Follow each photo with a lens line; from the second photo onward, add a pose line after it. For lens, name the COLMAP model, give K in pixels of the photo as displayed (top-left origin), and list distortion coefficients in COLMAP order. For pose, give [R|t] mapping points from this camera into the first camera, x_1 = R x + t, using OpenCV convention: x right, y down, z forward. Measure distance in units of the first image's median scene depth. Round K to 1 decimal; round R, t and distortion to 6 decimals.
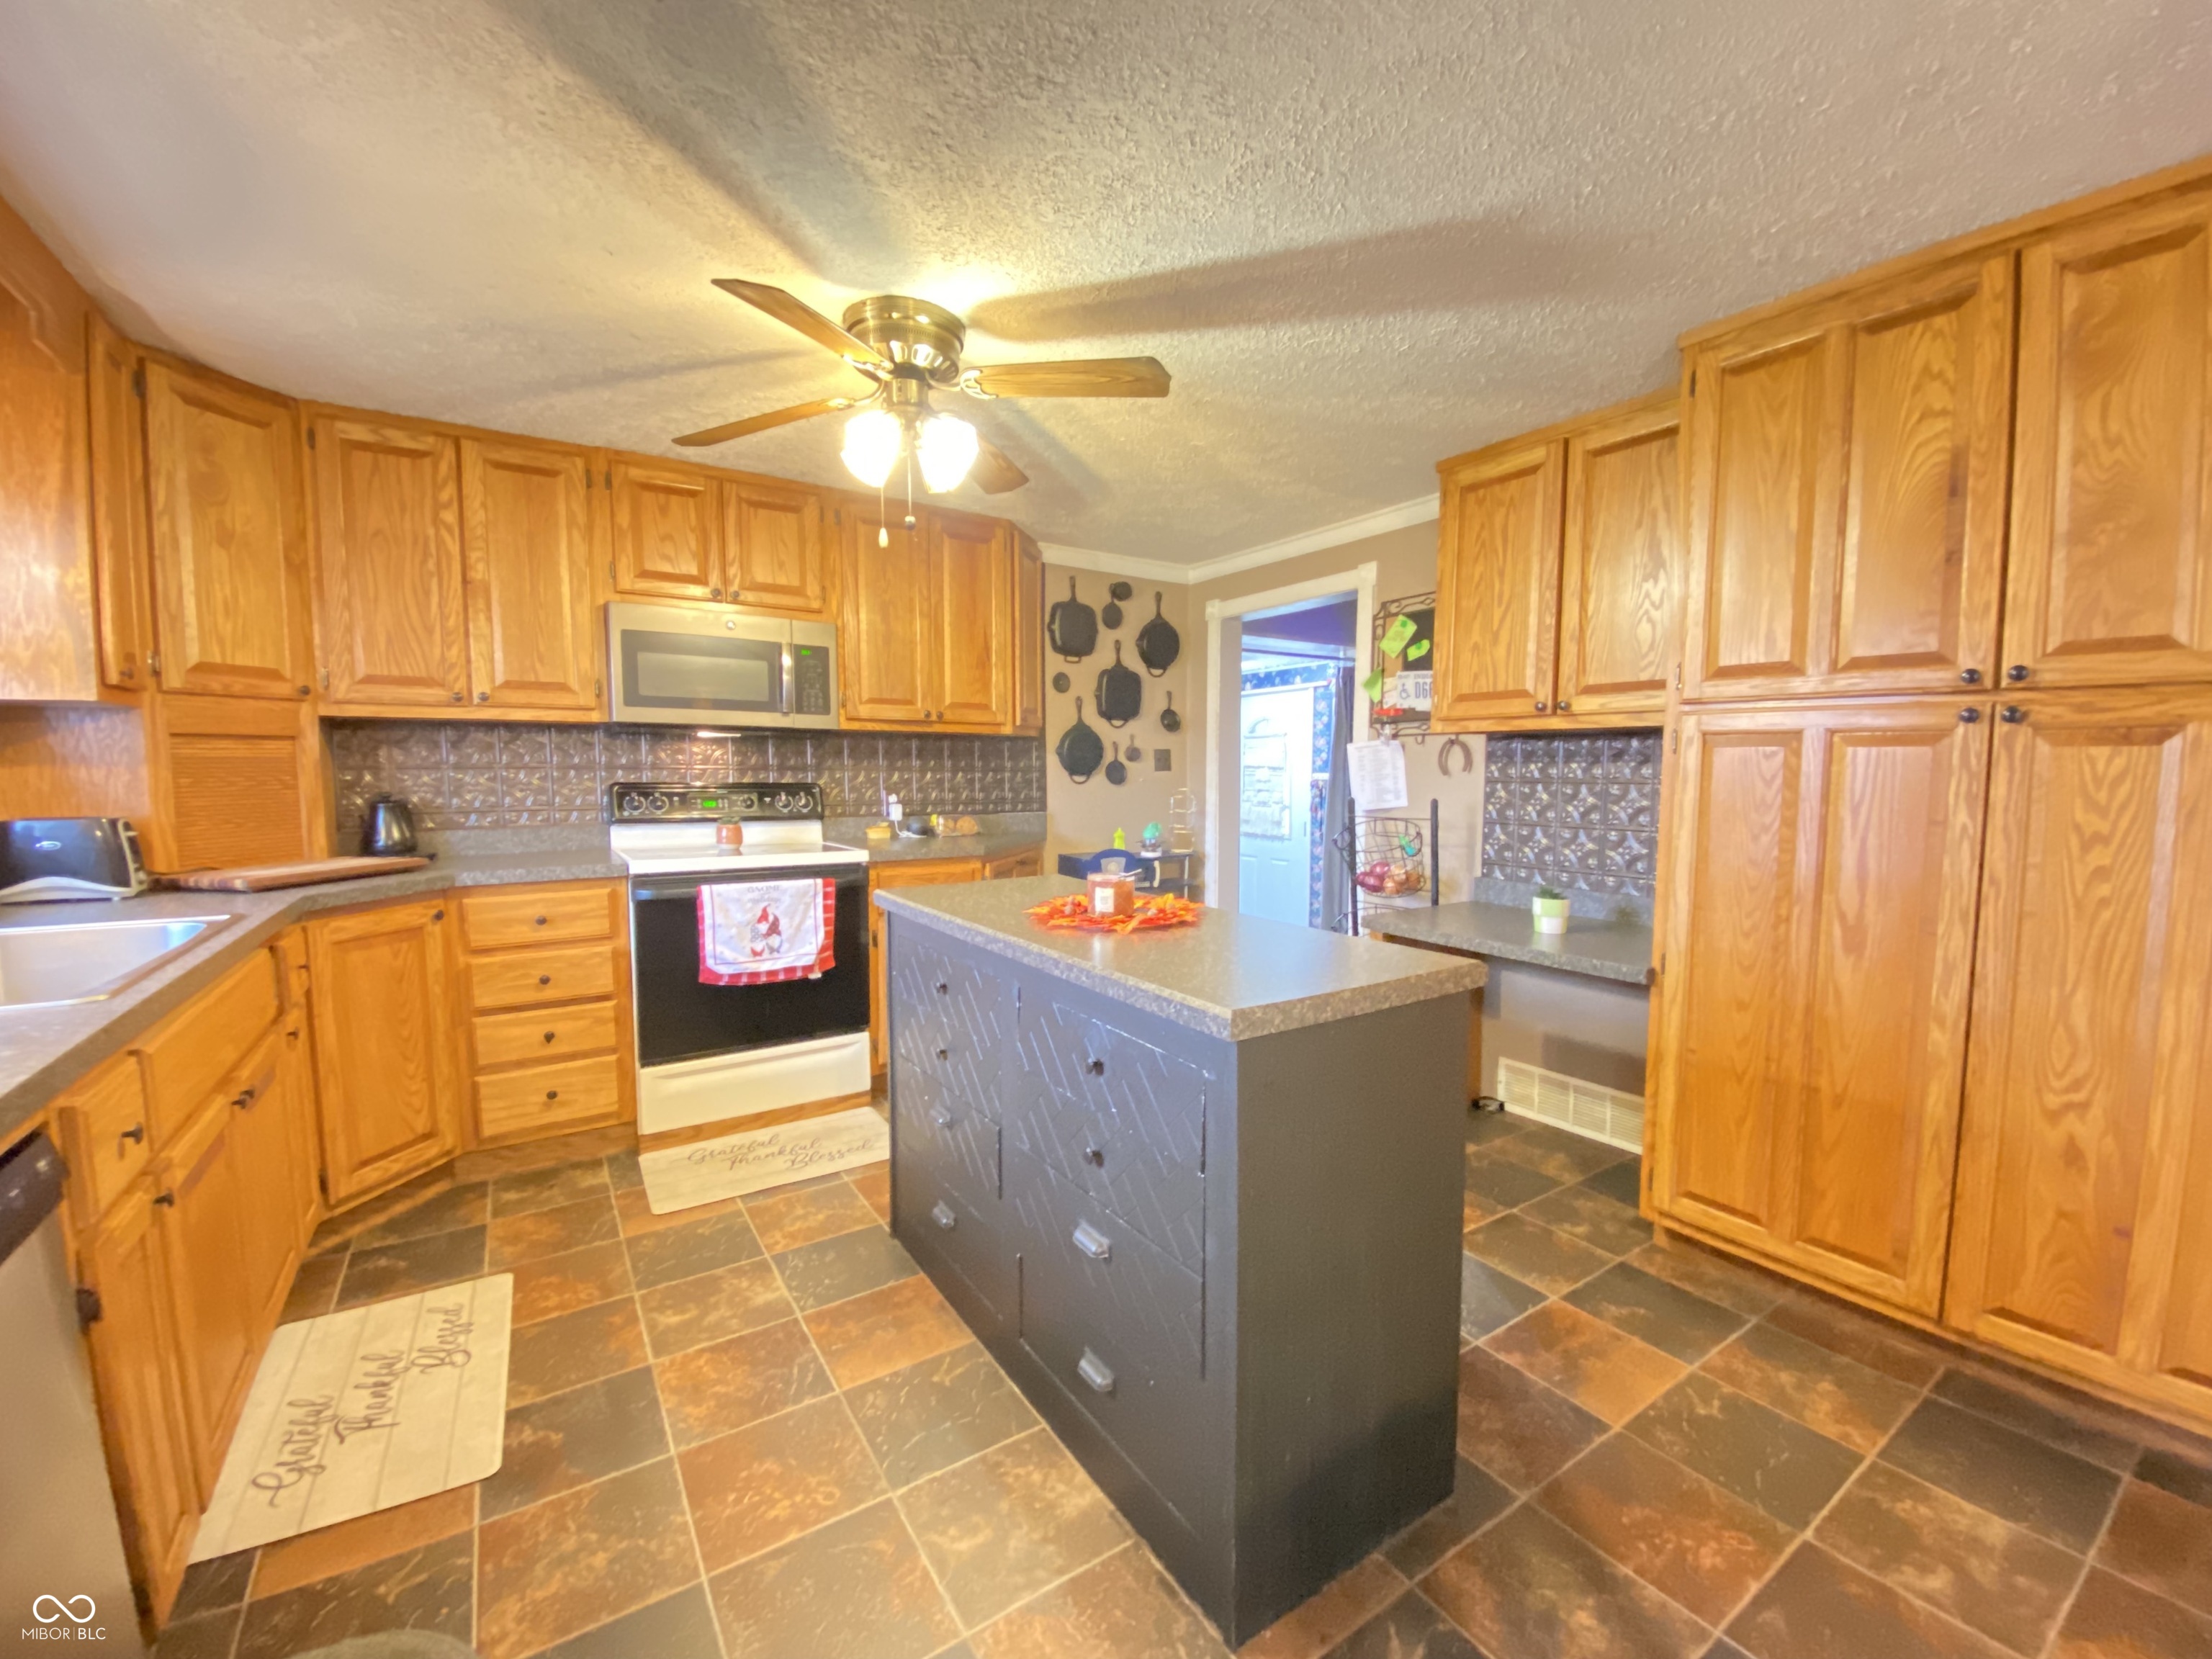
lens RADIAL K [[909.0, 0, 1104.9], [0, 909.0, 838.0], [0, 0, 1]] dist [0.044470, -0.041425]
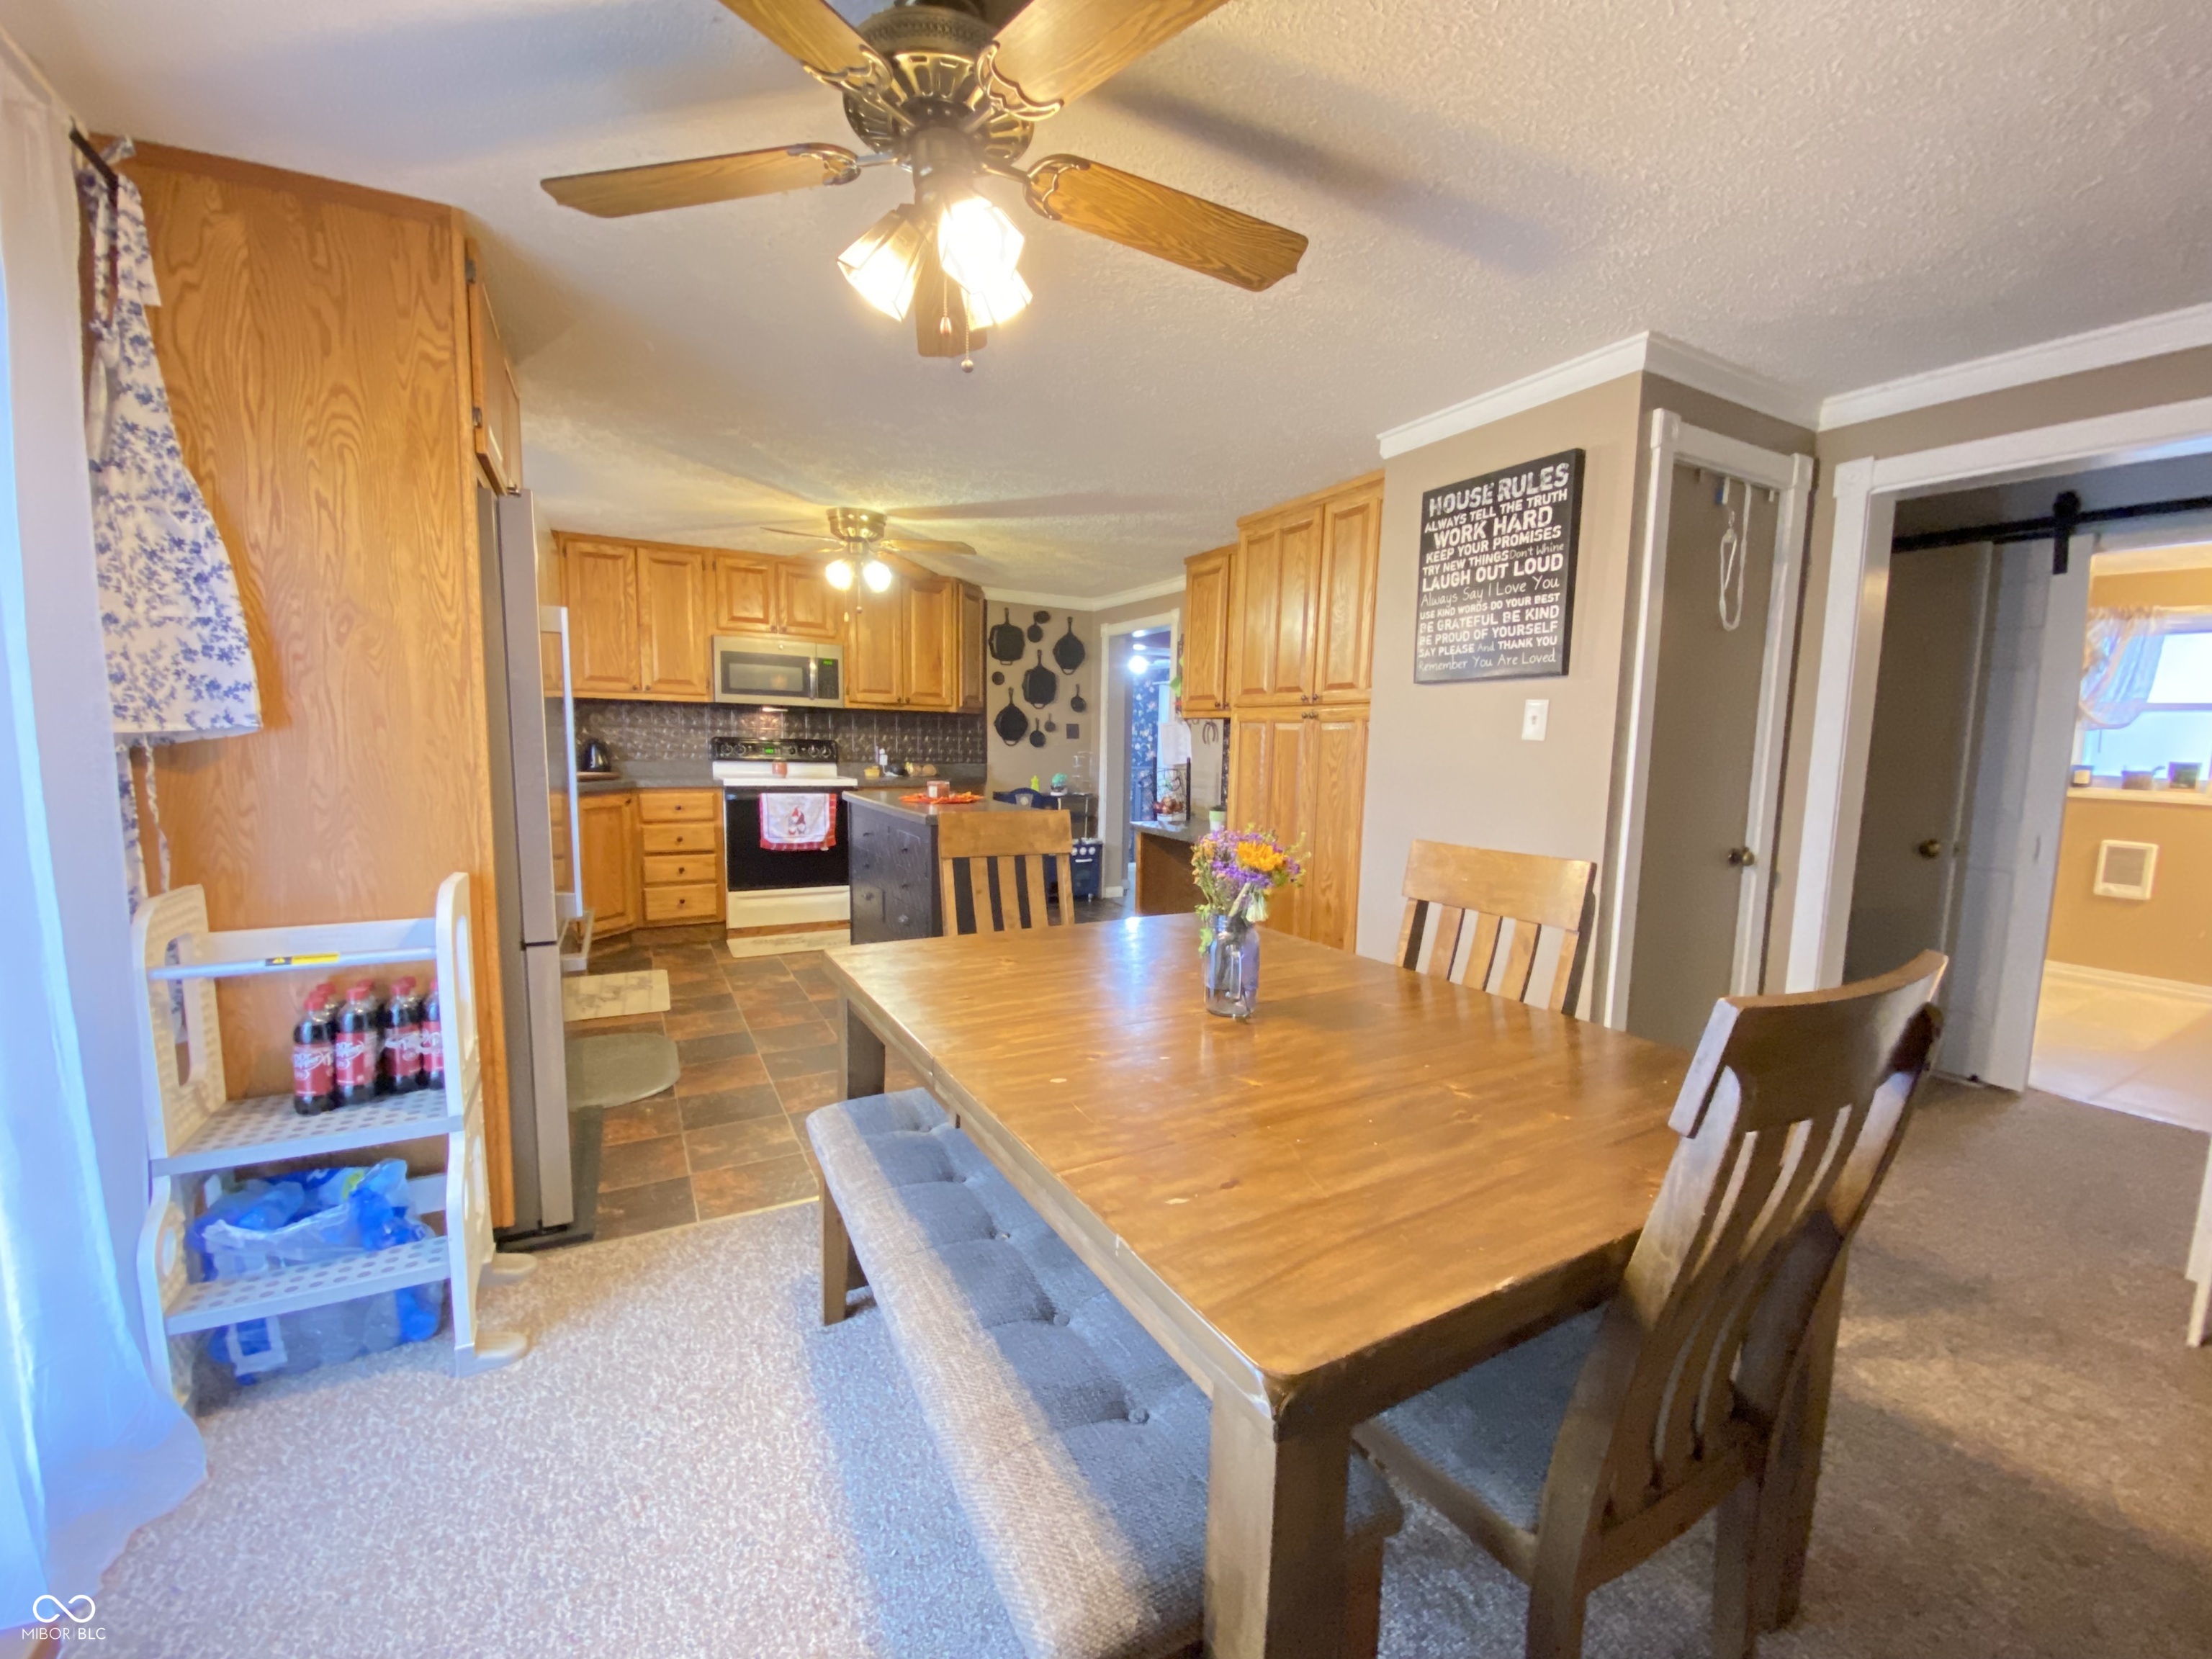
lens RADIAL K [[909.0, 0, 1104.9], [0, 909.0, 838.0], [0, 0, 1]] dist [0.044470, -0.041425]
pose [[0.996726, 0.028790, -0.075558, 0.352048], [-0.026516, 0.999170, 0.030928, 0.060829], [0.076385, -0.028823, 0.996662, -0.706407]]
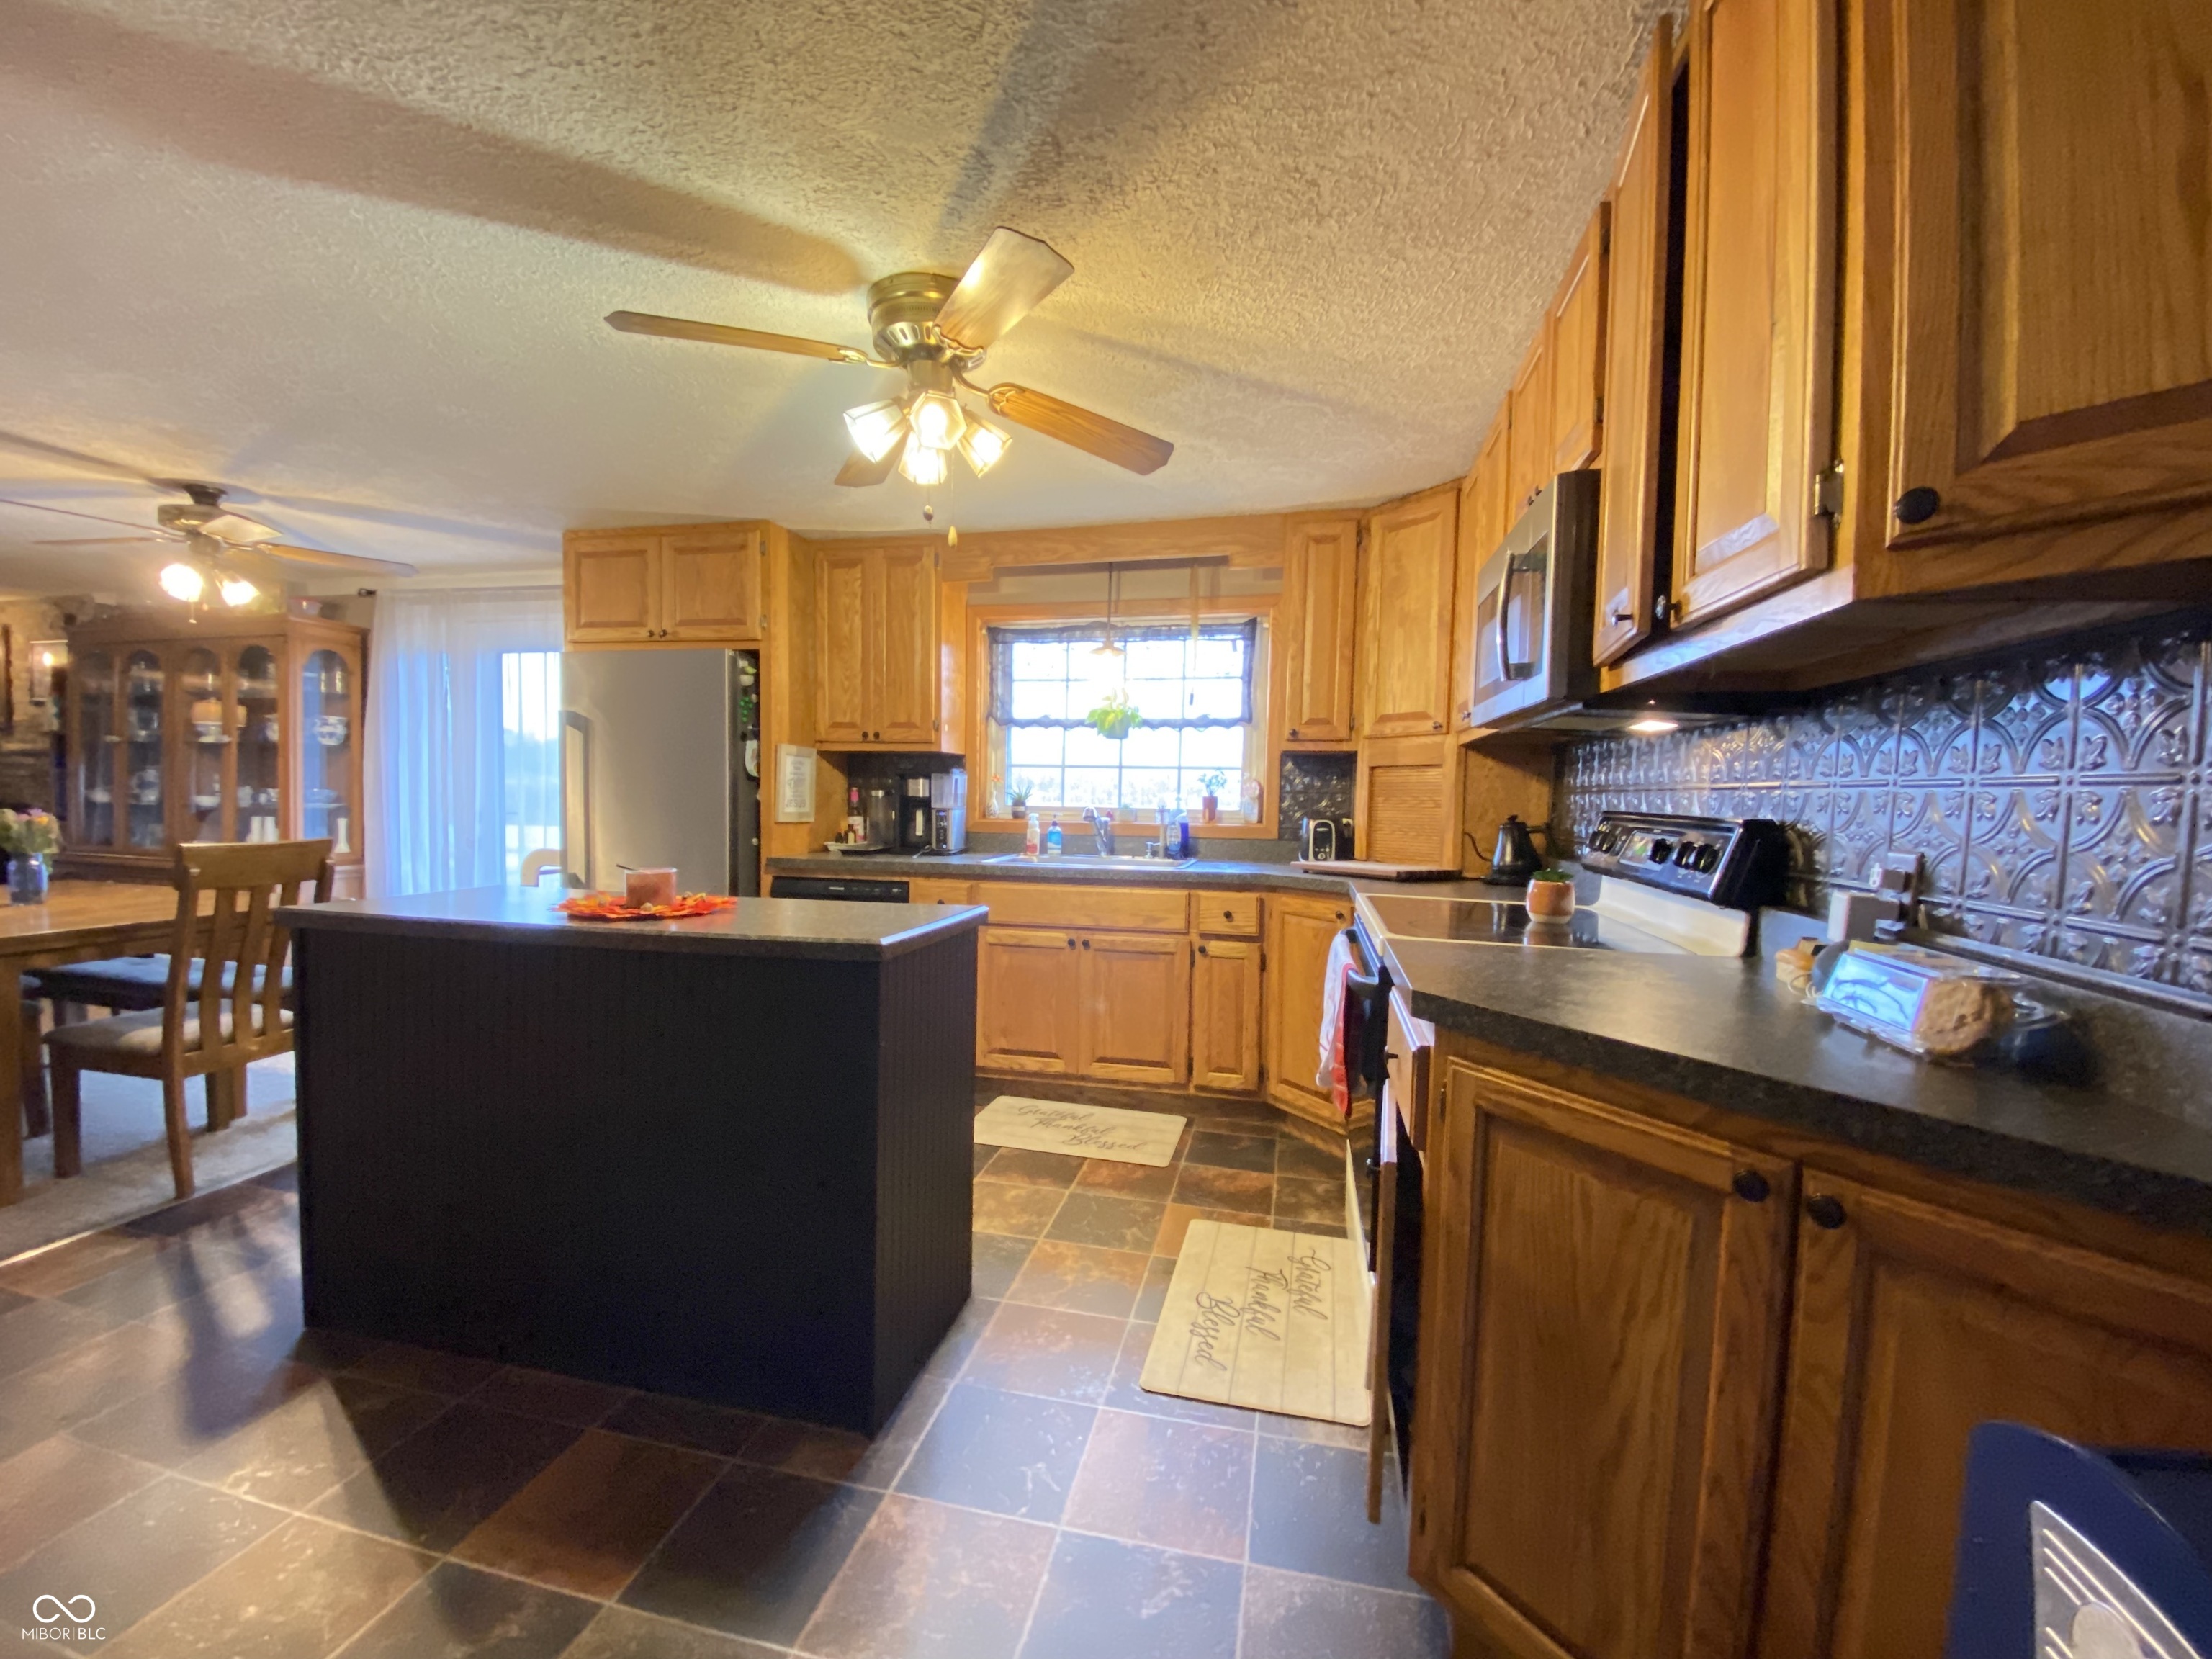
lens RADIAL K [[909.0, 0, 1104.9], [0, 909.0, 838.0], [0, 0, 1]] dist [0.044470, -0.041425]
pose [[-0.722826, 0.019638, -0.690751, 0.223237], [-0.077327, 0.991019, 0.109092, -0.092481], [0.686690, 0.132269, -0.714816, 1.294572]]
